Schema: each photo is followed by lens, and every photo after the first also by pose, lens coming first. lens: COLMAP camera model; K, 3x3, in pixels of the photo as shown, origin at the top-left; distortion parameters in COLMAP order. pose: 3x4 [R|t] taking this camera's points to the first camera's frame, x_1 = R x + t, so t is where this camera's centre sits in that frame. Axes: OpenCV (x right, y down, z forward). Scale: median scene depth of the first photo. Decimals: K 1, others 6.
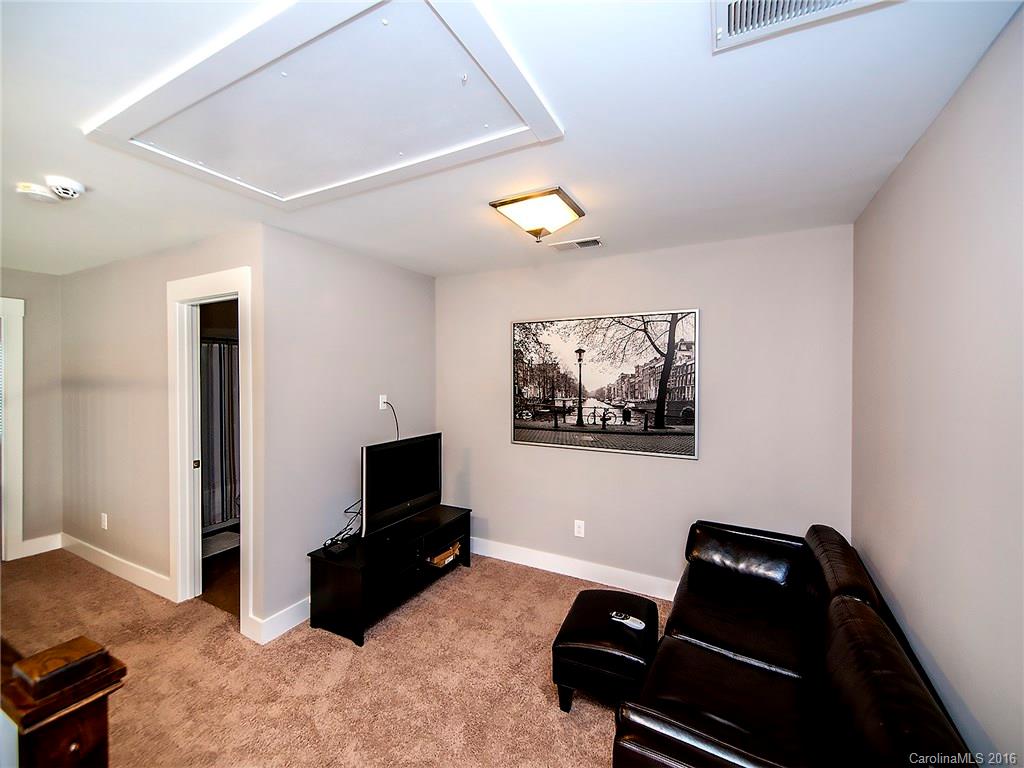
lens RADIAL K [[409.1, 0, 513.0], [0, 409.1, 380.6], [0, 0, 1]] dist [0.002477, -0.006065]
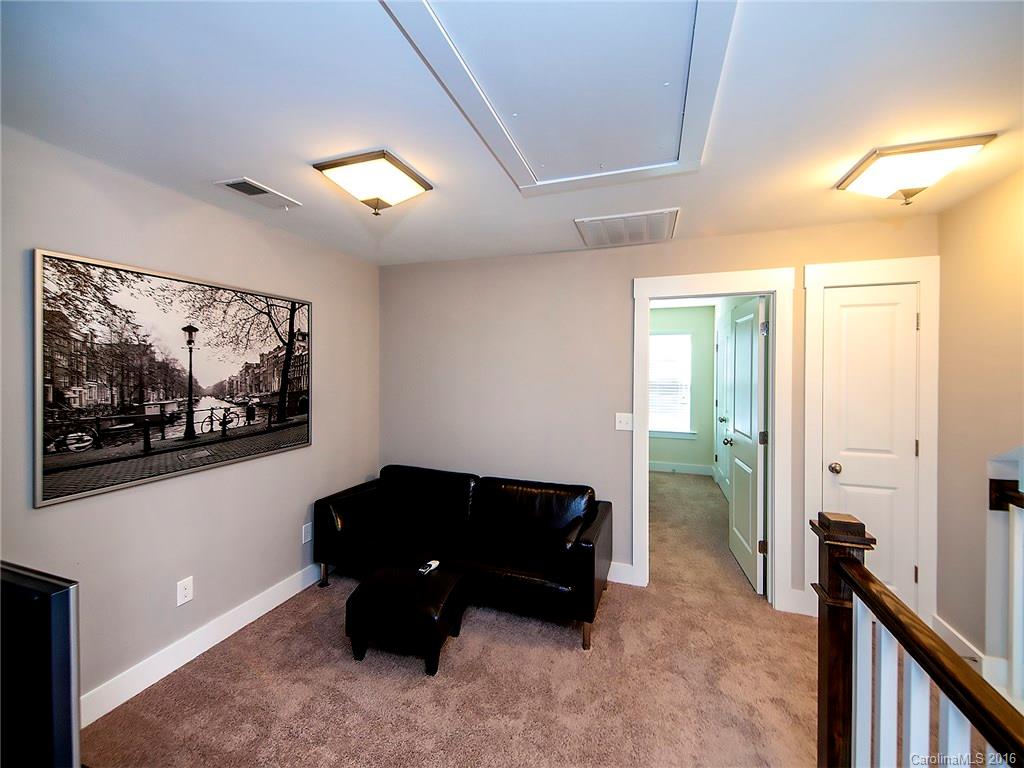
lens RADIAL K [[409.1, 0, 513.0], [0, 409.1, 380.6], [0, 0, 1]] dist [0.002477, -0.006065]
pose [[-0.151101, -0.031114, 0.988029, -0.601086], [0.014242, 0.999332, 0.033648, -0.001599], [-0.988416, 0.019156, -0.150557, 0.580084]]
